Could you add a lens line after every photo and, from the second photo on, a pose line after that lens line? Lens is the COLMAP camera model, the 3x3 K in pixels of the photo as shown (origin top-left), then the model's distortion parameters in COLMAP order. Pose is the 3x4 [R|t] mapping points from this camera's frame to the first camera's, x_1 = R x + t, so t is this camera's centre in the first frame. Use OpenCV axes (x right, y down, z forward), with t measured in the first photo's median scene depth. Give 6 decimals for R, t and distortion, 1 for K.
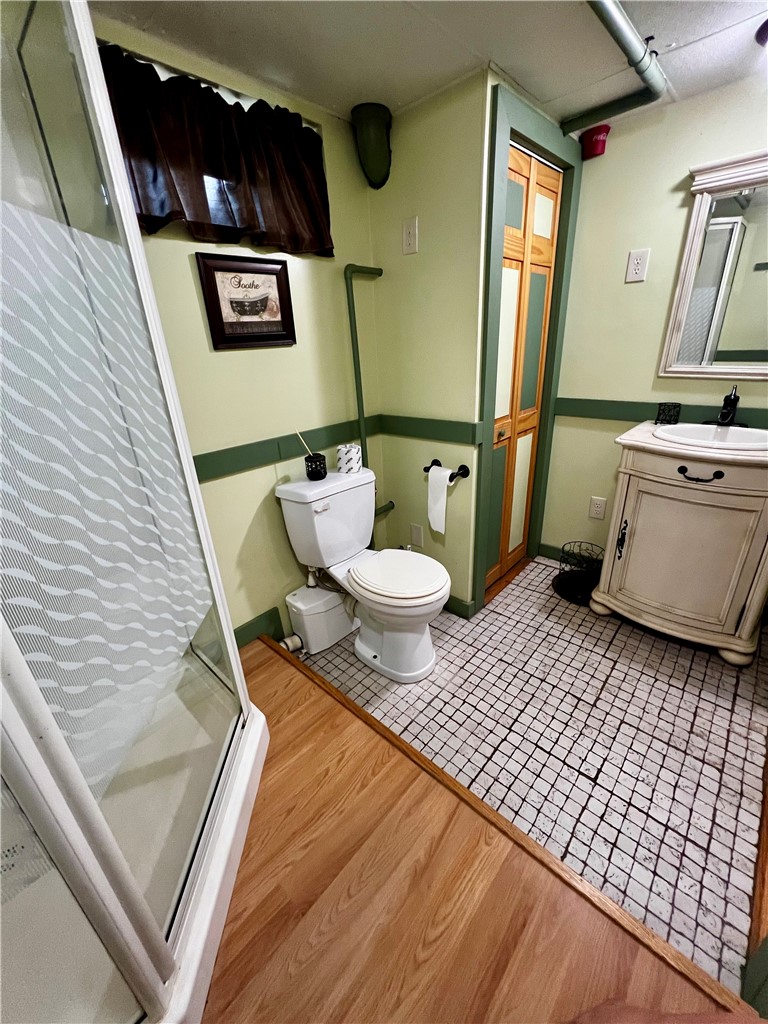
lens RADIAL K [[417.2, 0, 384.0], [0, 417.2, 512.0], [0, 0, 1]] dist [0.000018, 0.000675]
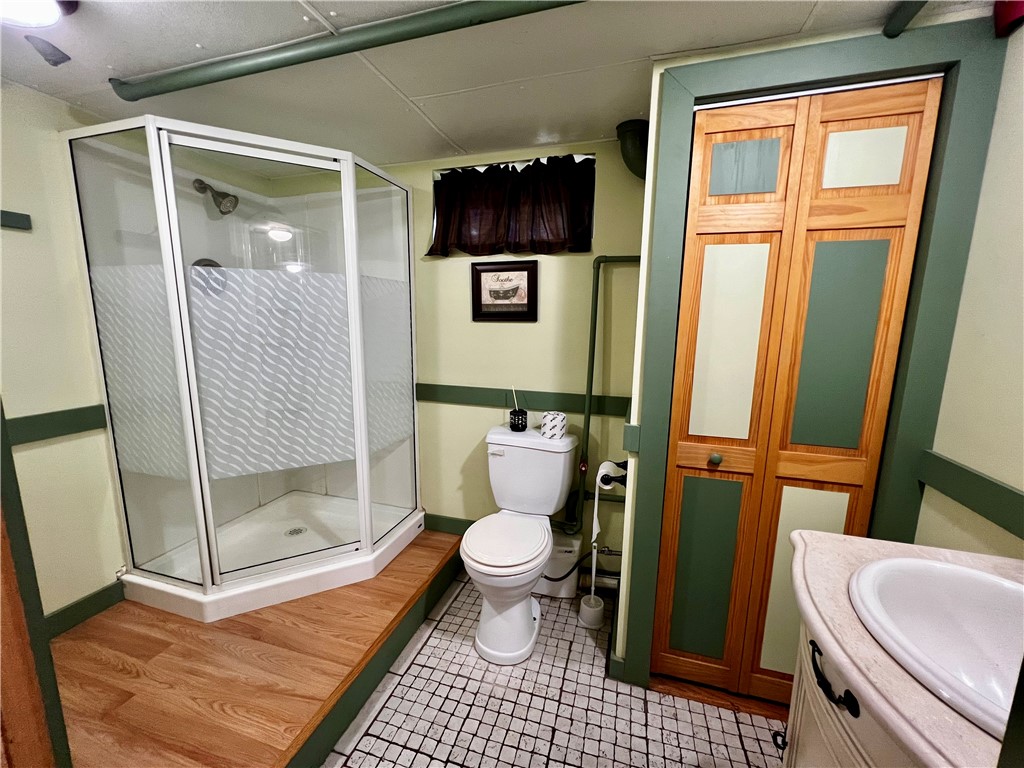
lens RADIAL K [[414.1, 0, 512.0], [0, 414.1, 384.0], [0, 0, 1]] dist [-0.001831, -0.000114]
pose [[0.427240, 0.196280, -0.882576, 0.932990], [-0.378305, 0.925403, 0.022674, -0.249661], [0.821189, 0.324196, 0.469623, 0.461796]]
